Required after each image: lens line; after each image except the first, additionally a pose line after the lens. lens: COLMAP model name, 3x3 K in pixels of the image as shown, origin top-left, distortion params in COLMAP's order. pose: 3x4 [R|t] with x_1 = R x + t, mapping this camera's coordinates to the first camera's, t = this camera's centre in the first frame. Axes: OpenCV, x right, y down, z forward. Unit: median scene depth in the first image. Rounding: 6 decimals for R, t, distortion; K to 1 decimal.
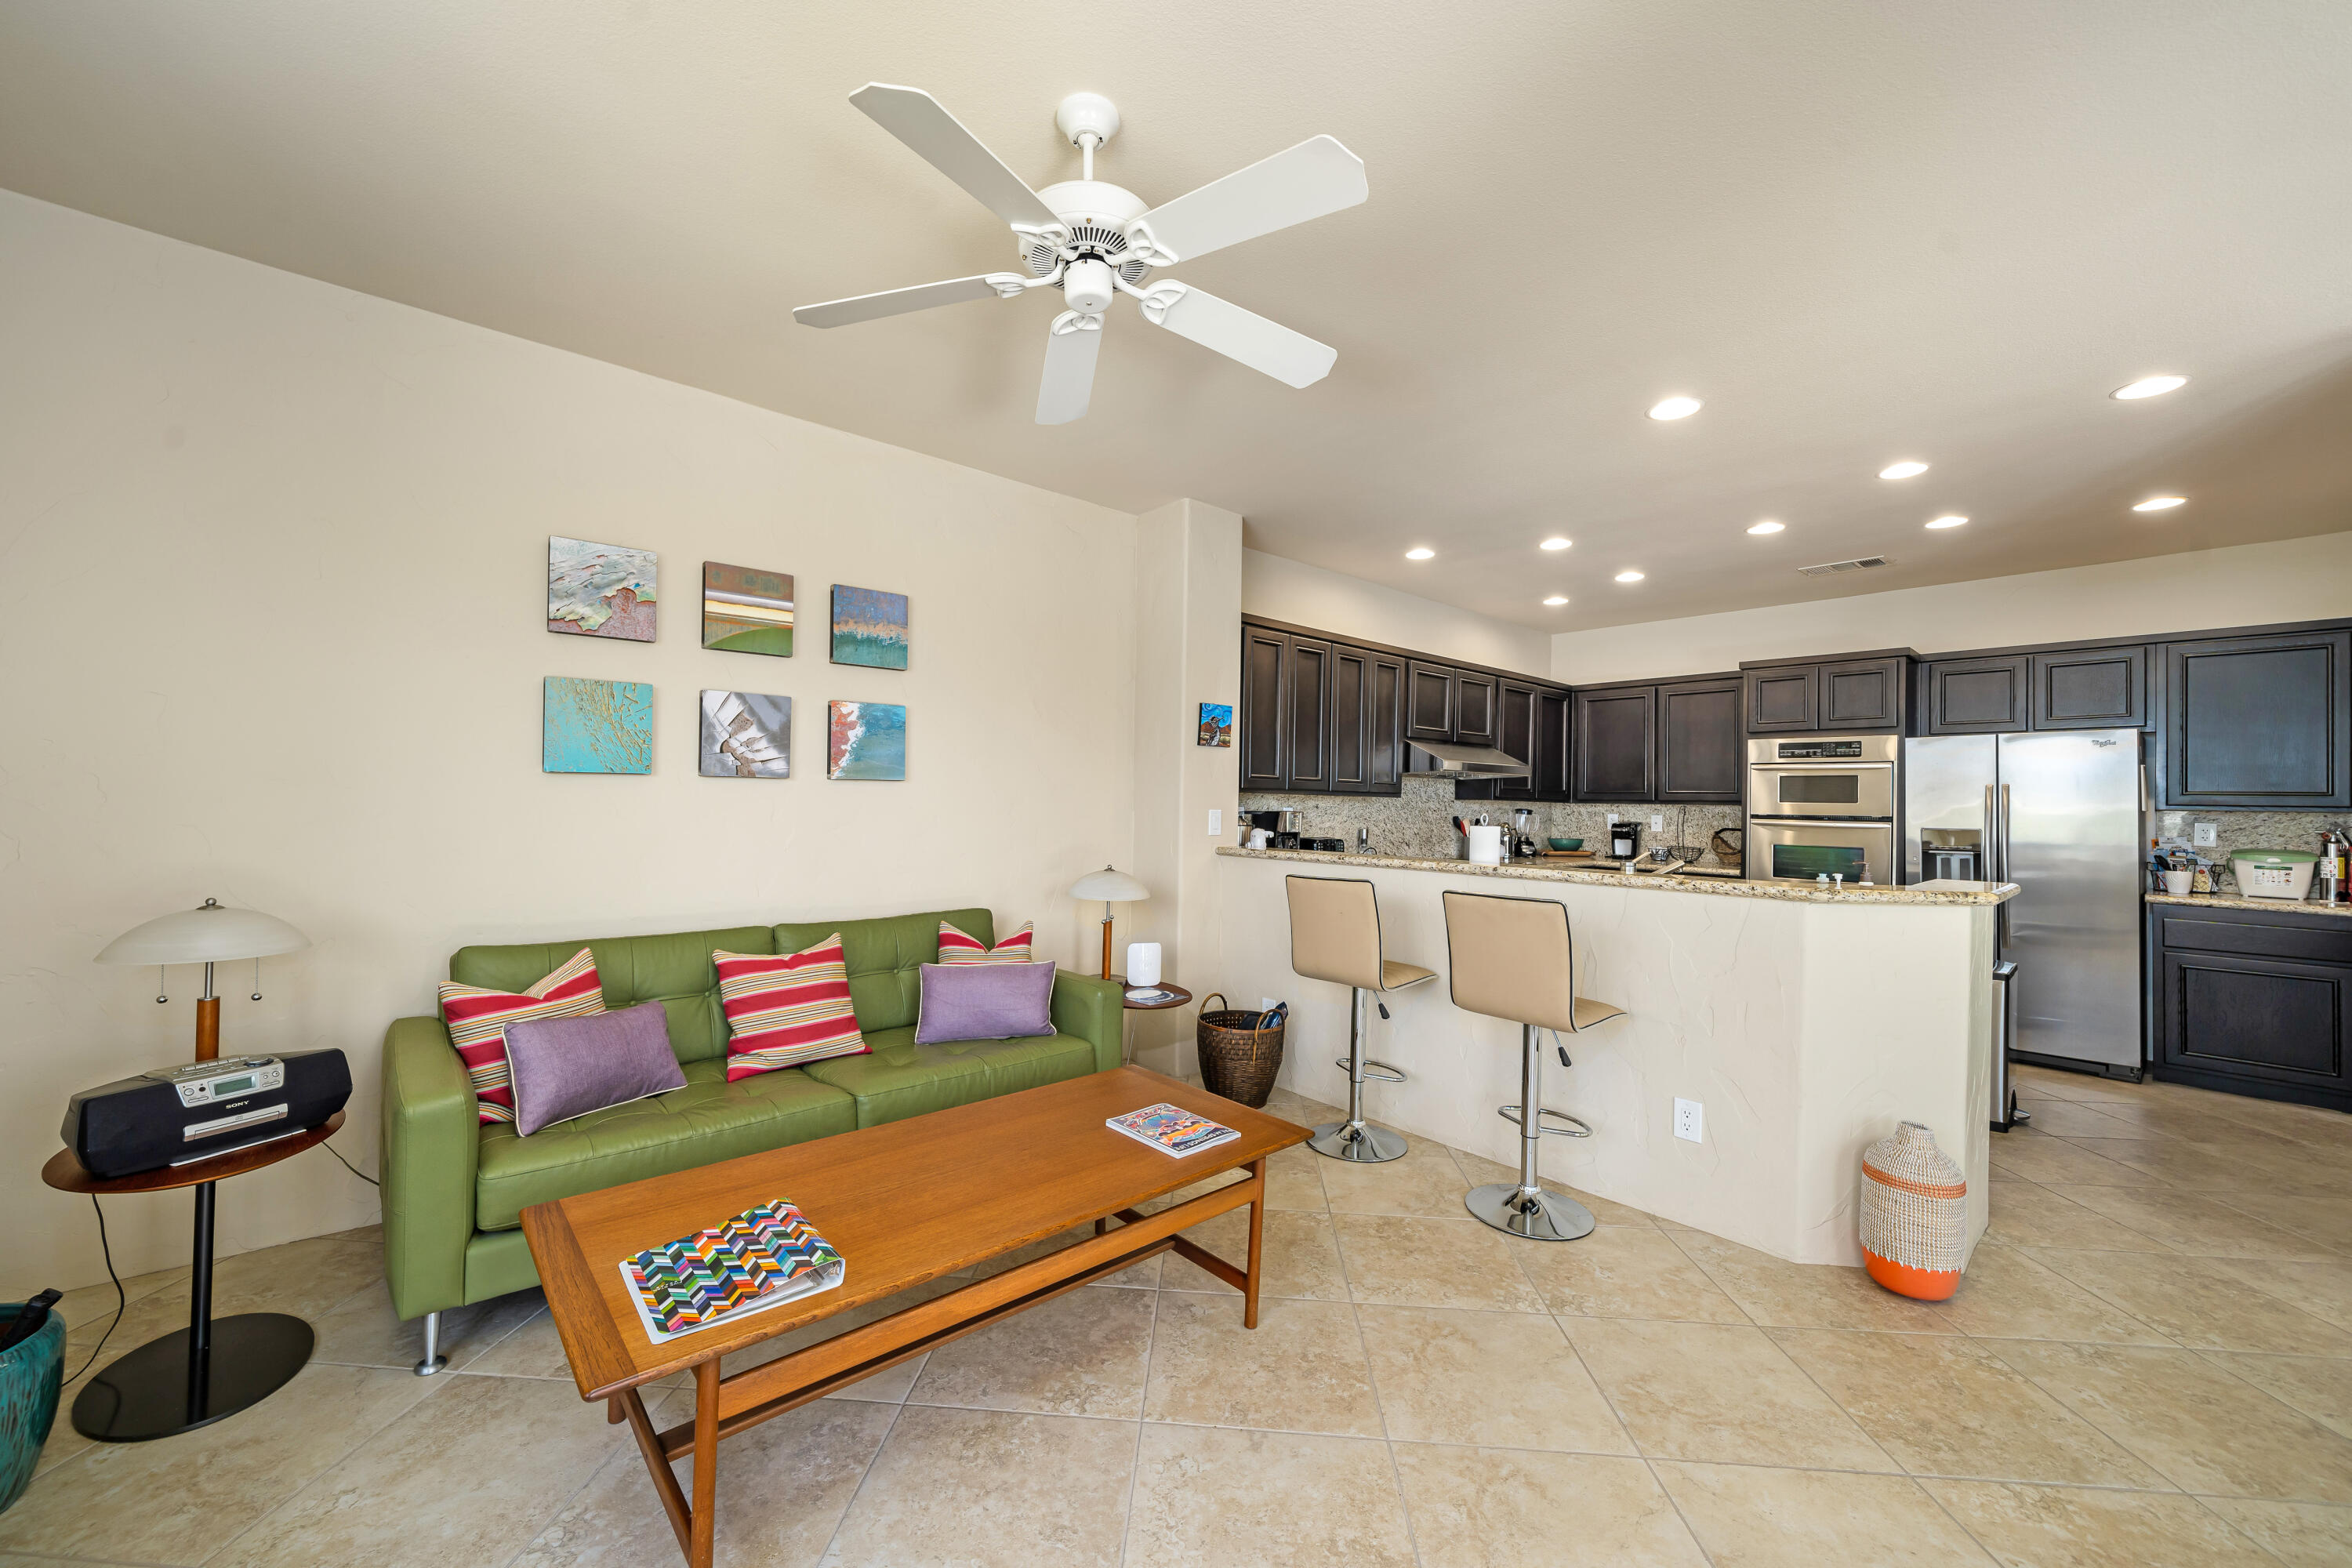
lens RADIAL K [[862.0, 0, 1155.2], [0, 862.0, 792.4], [0, 0, 1]] dist [-0.002039, -0.000061]
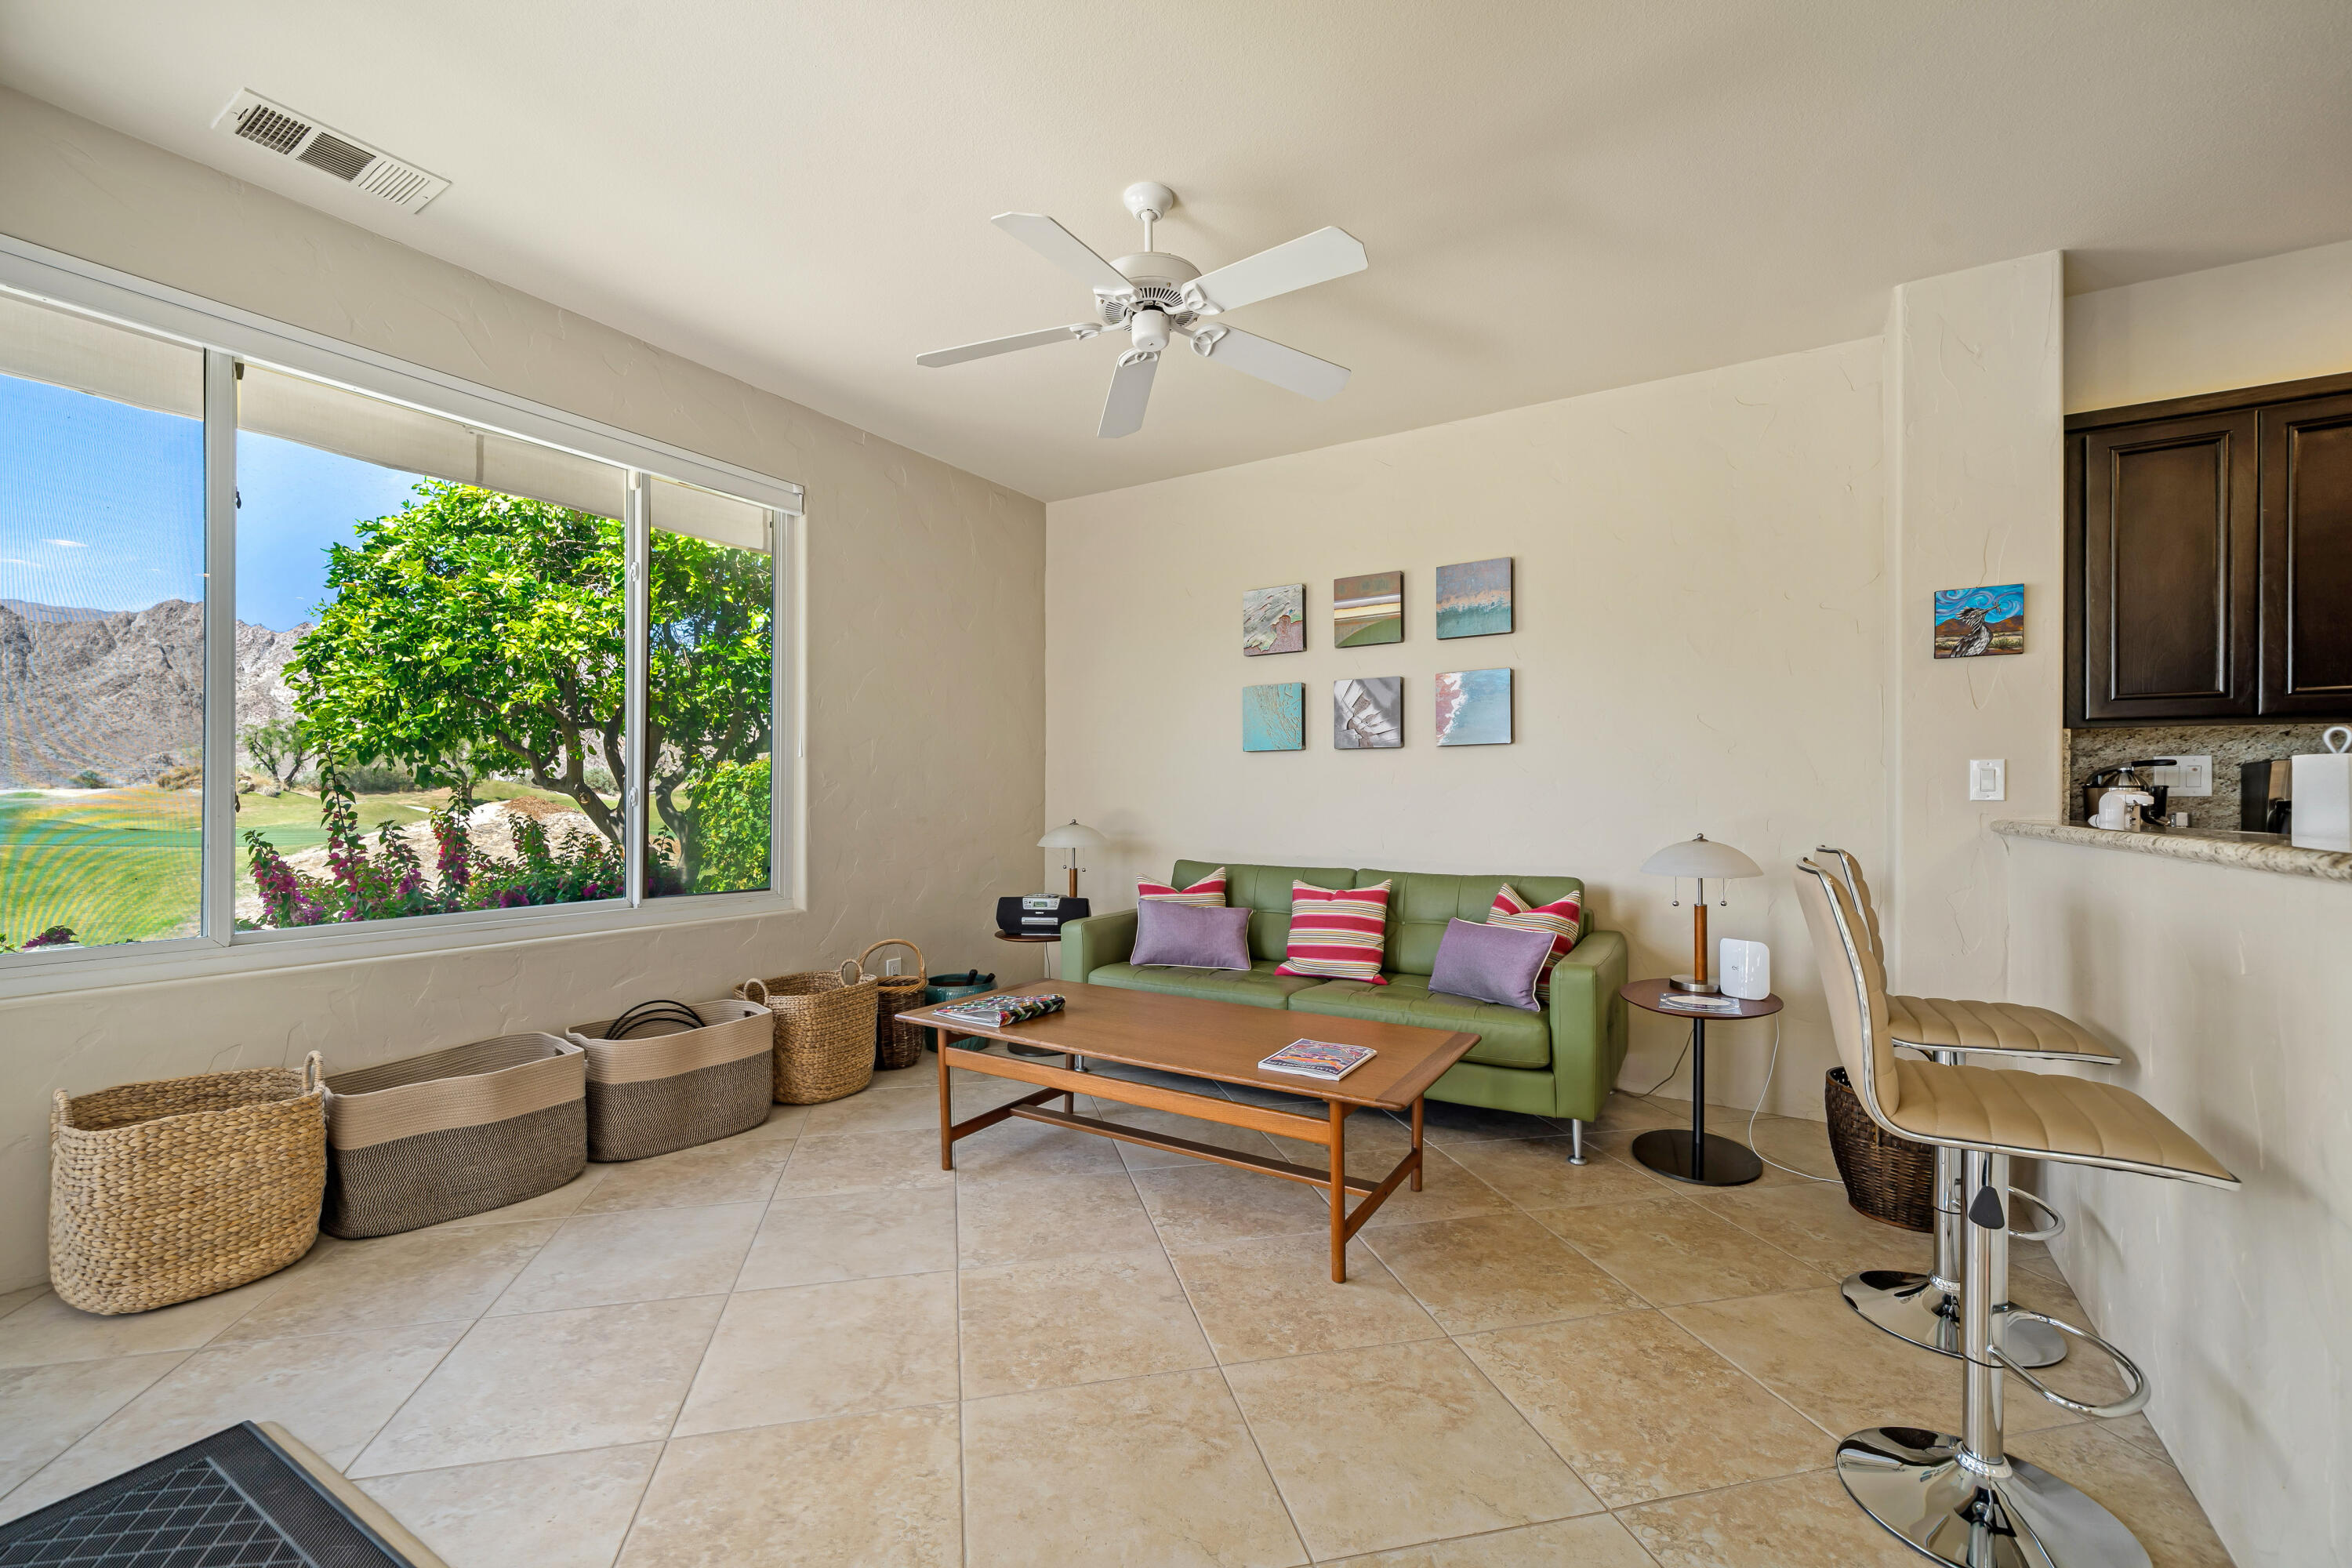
lens RADIAL K [[932.5, 0, 1195.7], [0, 932.5, 800.5], [0, 0, 1]] dist [-0.001786, -0.000237]
pose [[0.335661, -0.011580, -0.941912, 0.688756], [0.014791, 0.999866, -0.007022, 0.062527], [0.941867, -0.011575, 0.335787, 0.339778]]
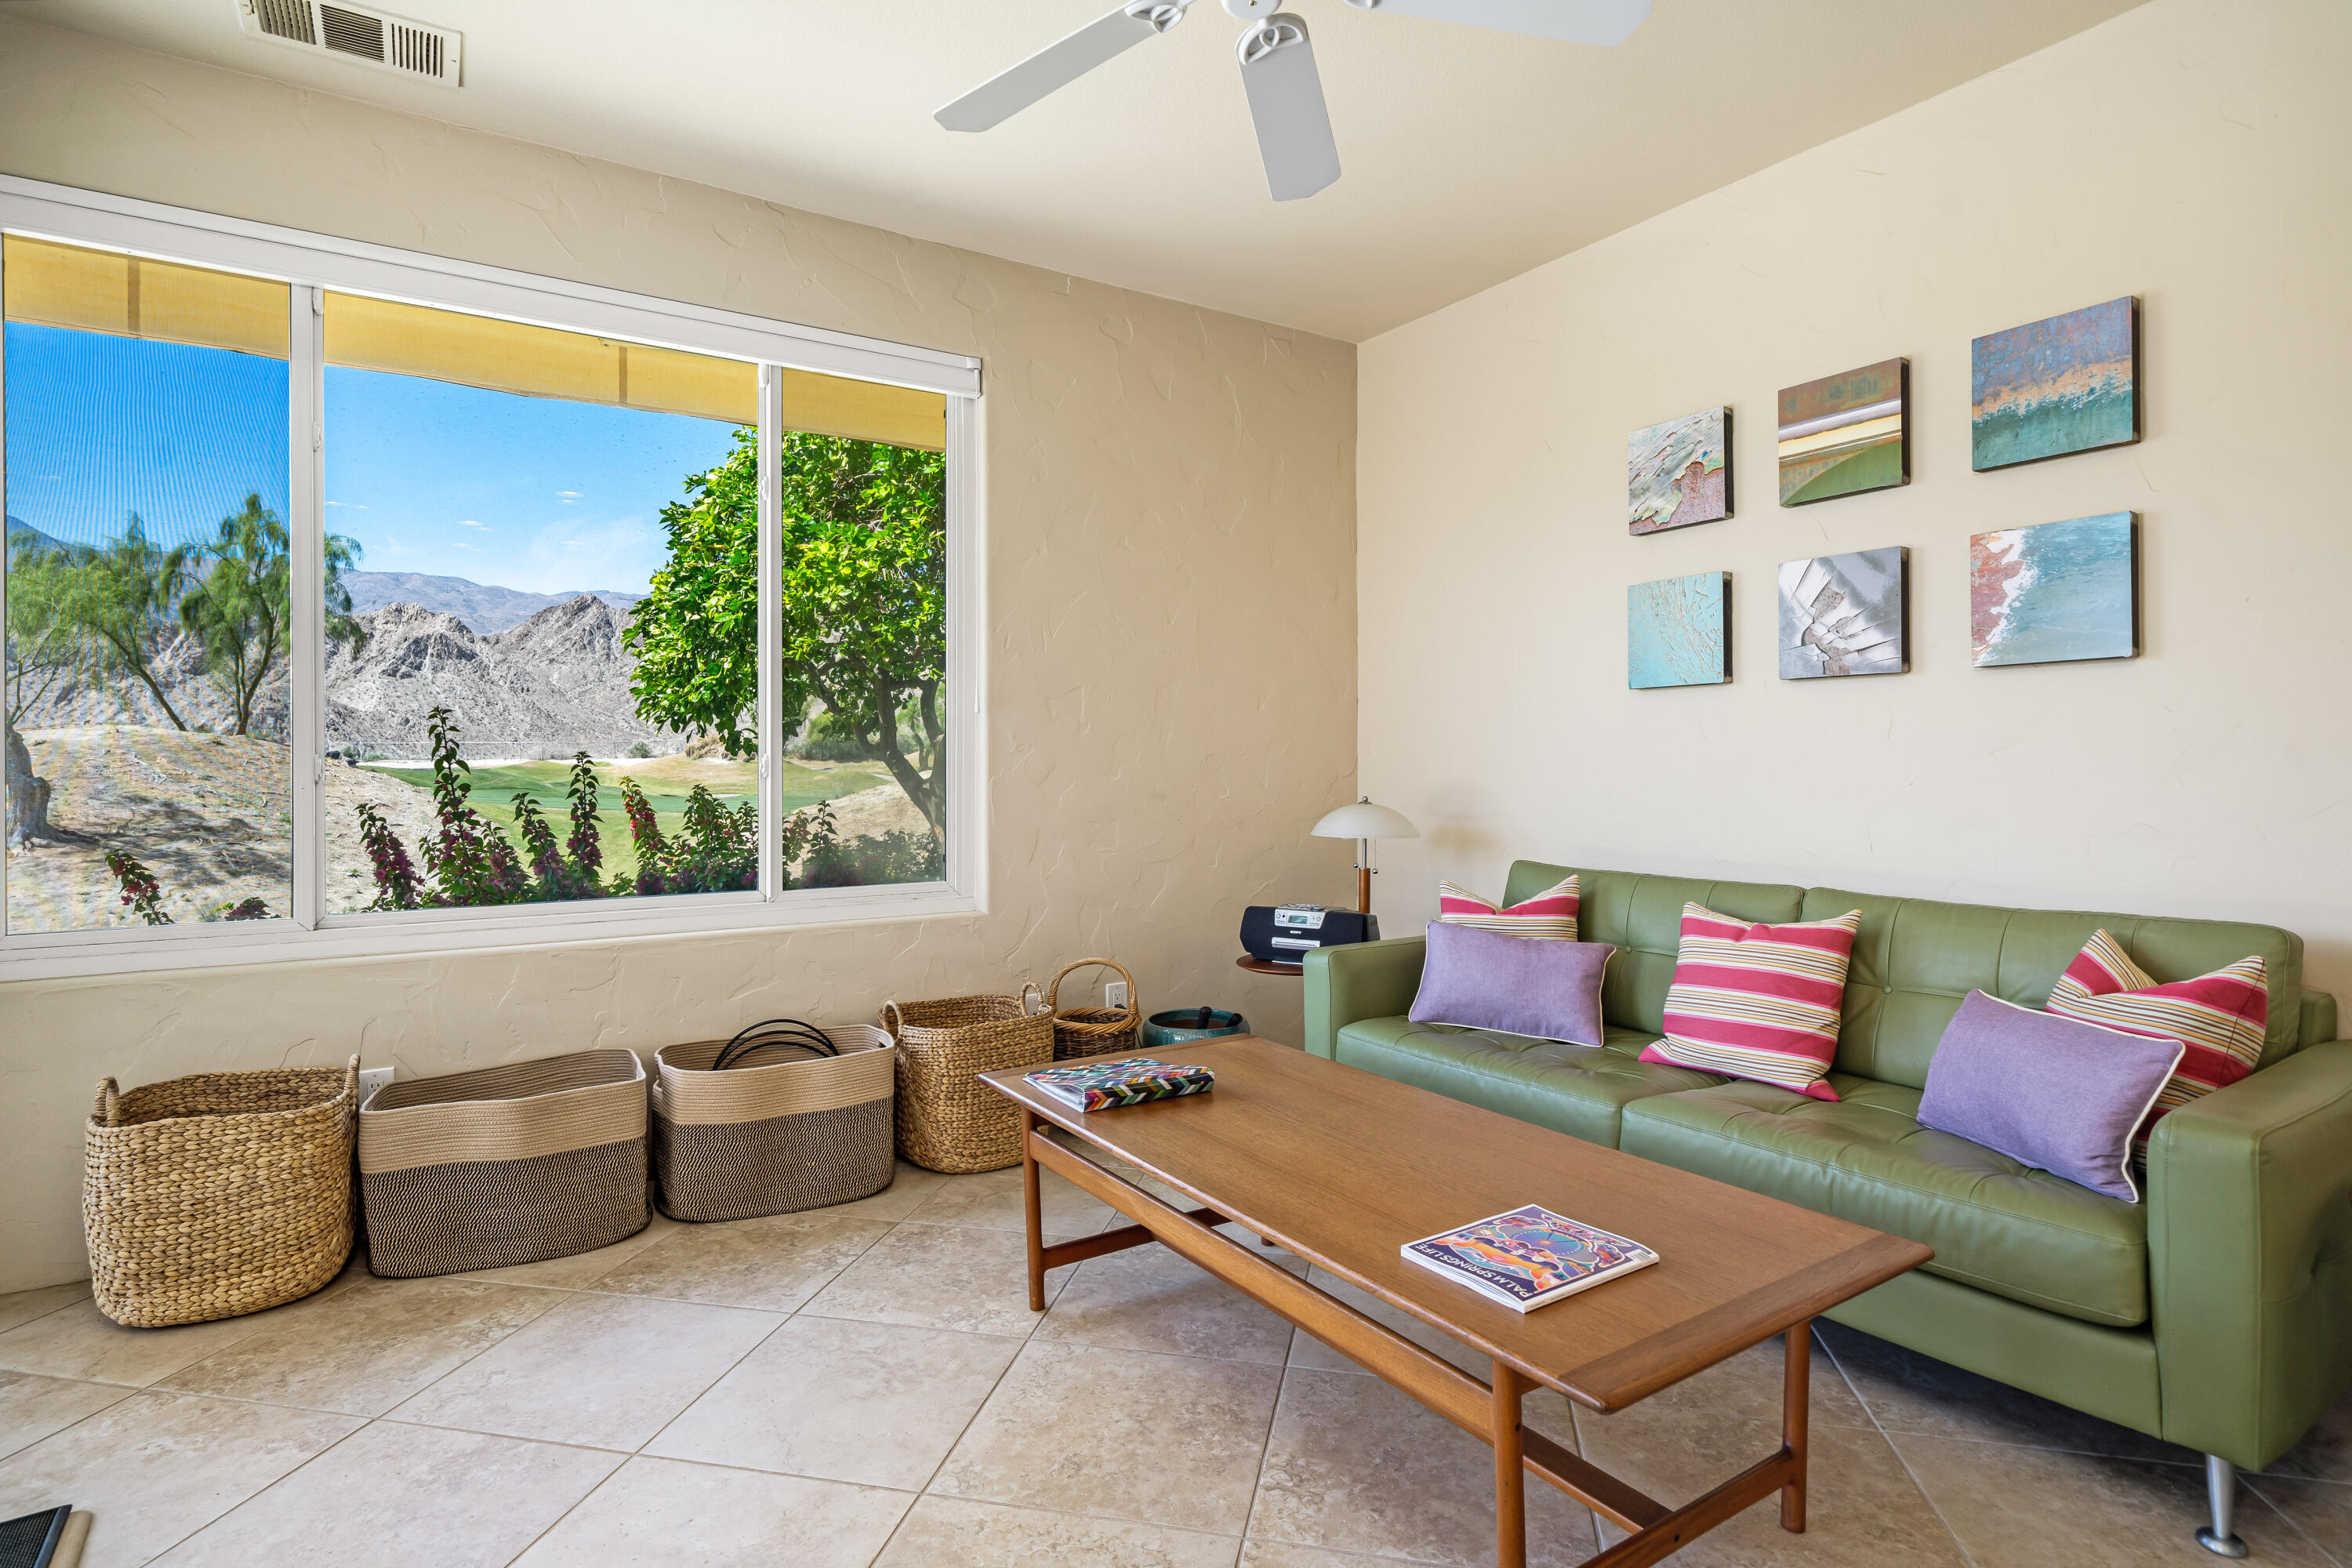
lens RADIAL K [[1193.6, 0, 1207.5], [0, 1193.6, 763.5], [0, 0, 1]] dist [0.000614, 0.001380]
pose [[-0.097650, -0.014871, -0.995110, 0.539133], [0.012662, 0.999789, -0.016183, 0.062760], [0.995140, -0.014181, -0.097441, 0.598570]]
